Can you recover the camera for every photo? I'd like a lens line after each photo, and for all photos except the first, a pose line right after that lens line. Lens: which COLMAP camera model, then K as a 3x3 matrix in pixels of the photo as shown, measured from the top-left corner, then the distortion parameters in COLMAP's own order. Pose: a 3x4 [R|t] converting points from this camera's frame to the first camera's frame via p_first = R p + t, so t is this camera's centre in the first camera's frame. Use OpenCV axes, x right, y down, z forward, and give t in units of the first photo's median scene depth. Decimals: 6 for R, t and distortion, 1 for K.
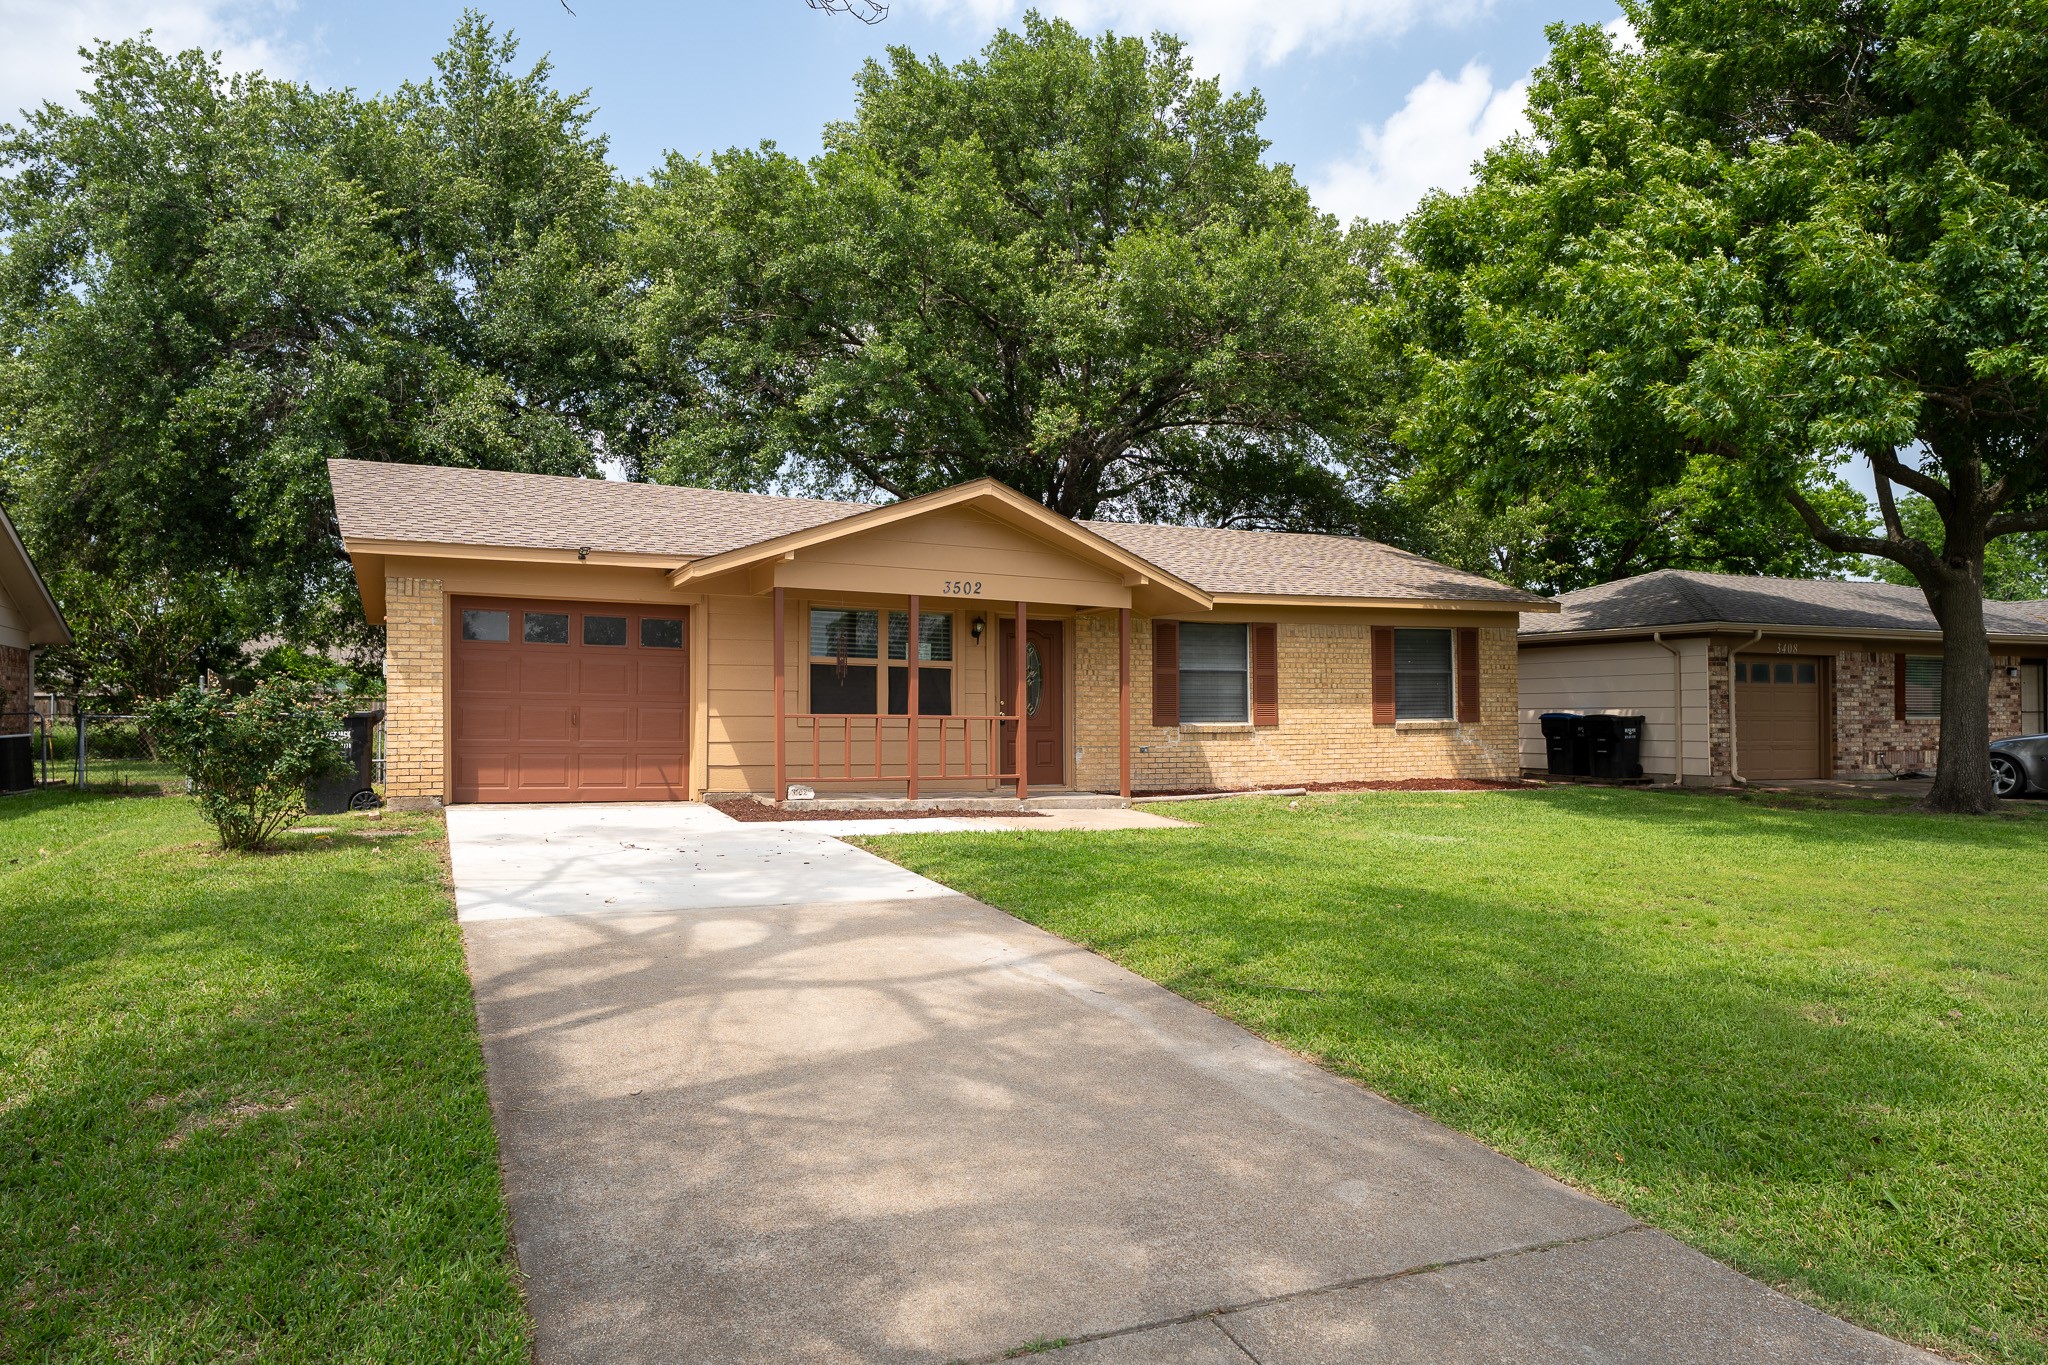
lens RADIAL K [[1390.4, 0, 1024.0], [0, 1390.4, 682.5], [0, 0, 1]] dist [0.004185, 0.000001]
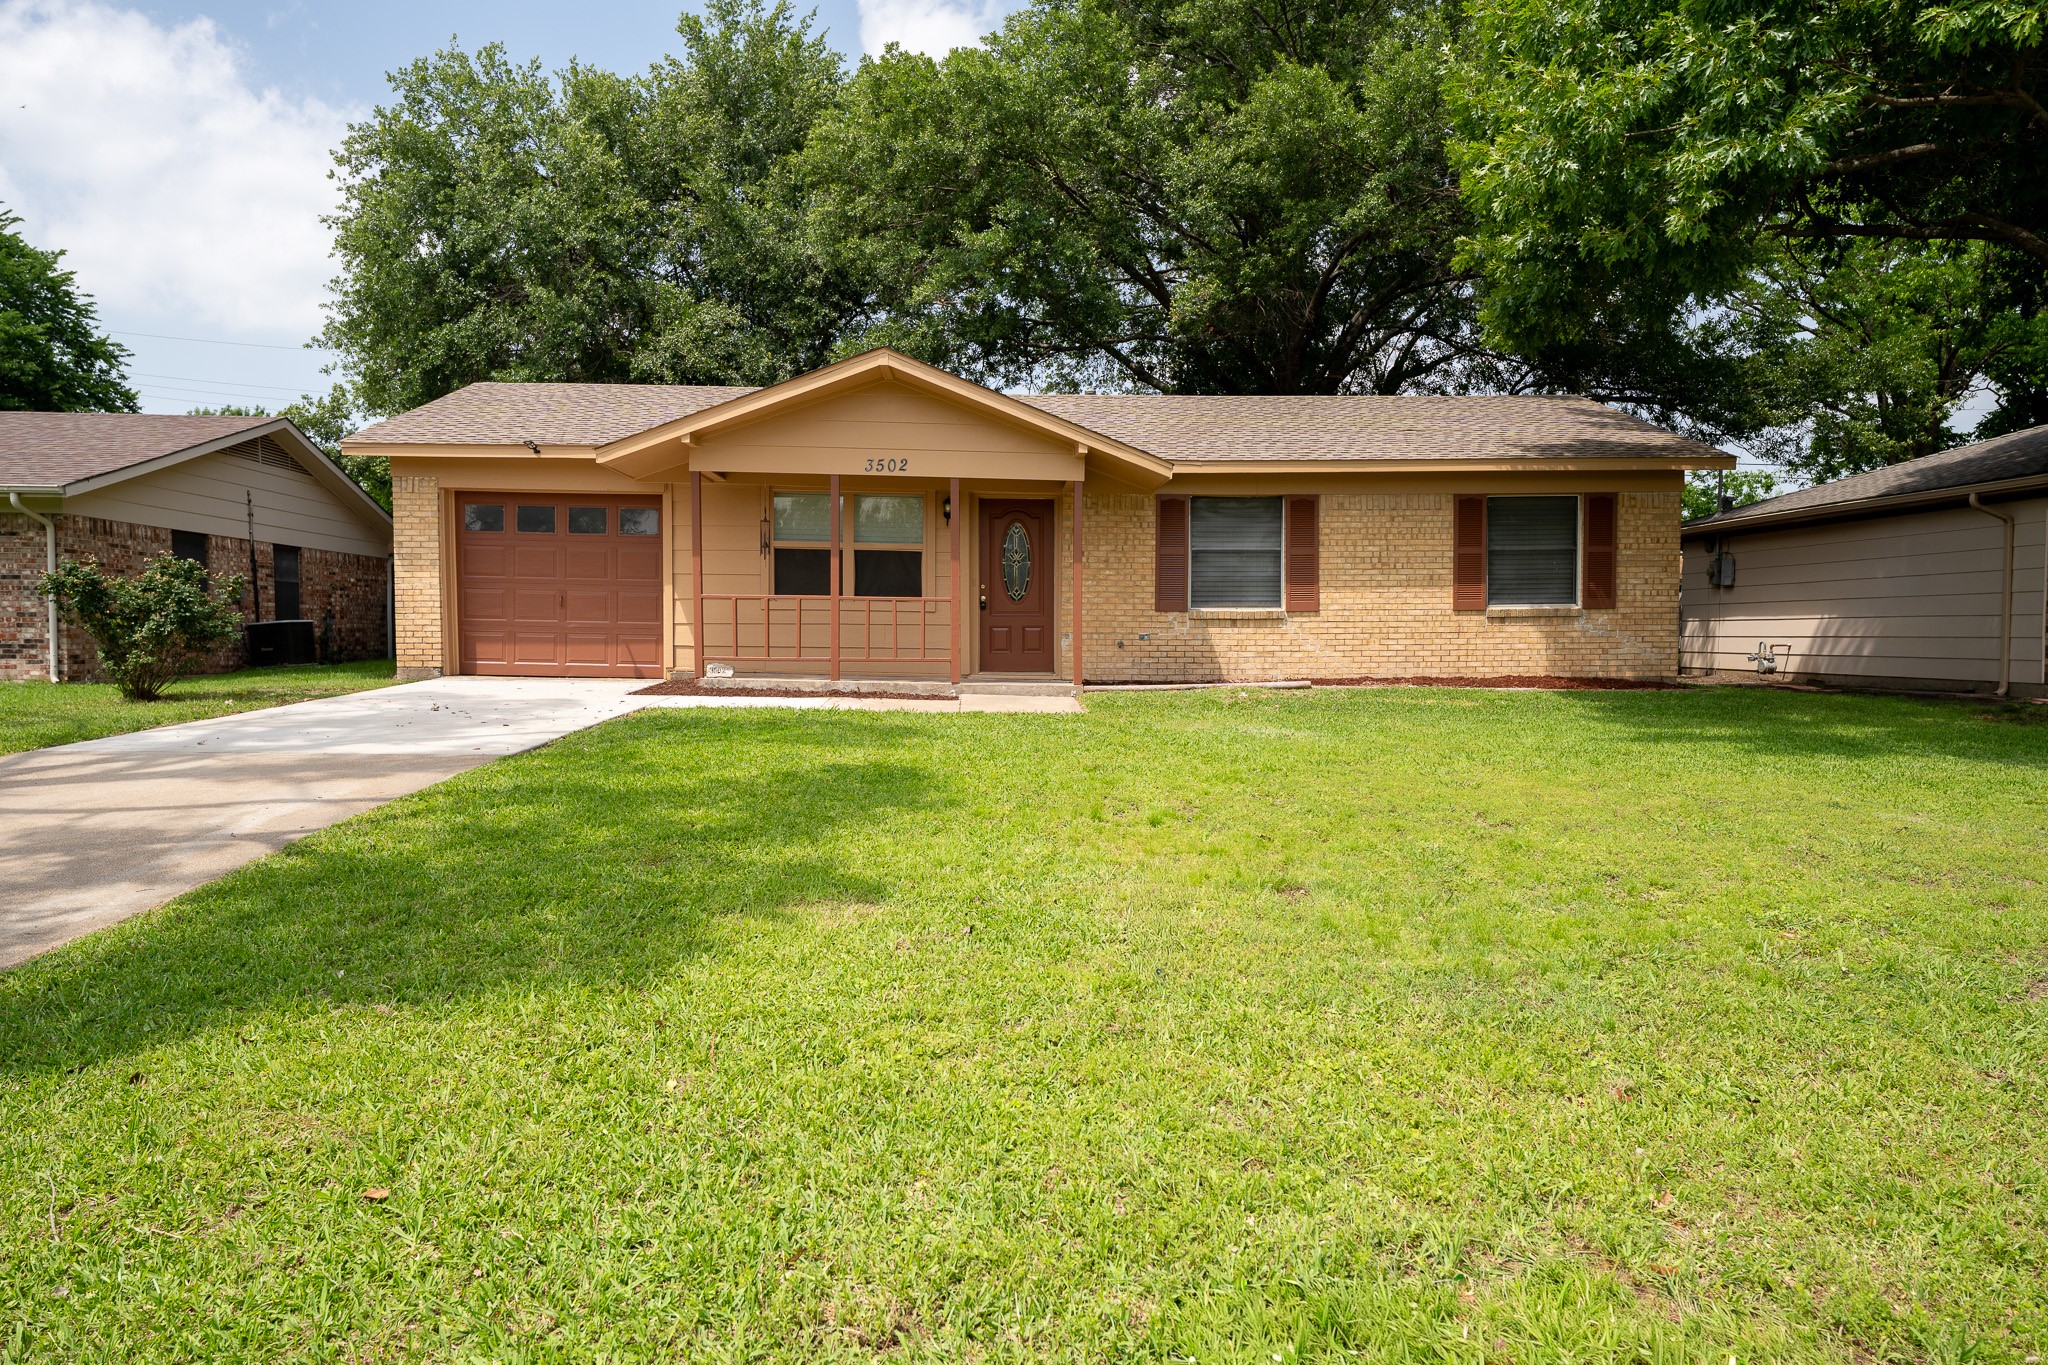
lens RADIAL K [[1325.3, 0, 1024.0], [0, 1325.3, 682.5], [0, 0, 1]] dist [0.005374, 0.000578]
pose [[0.909825, 0.020135, -0.414504, 0.378272], [0.006966, 0.997941, 0.063767, 0.022031], [0.414934, -0.060904, 0.907811, 0.164268]]
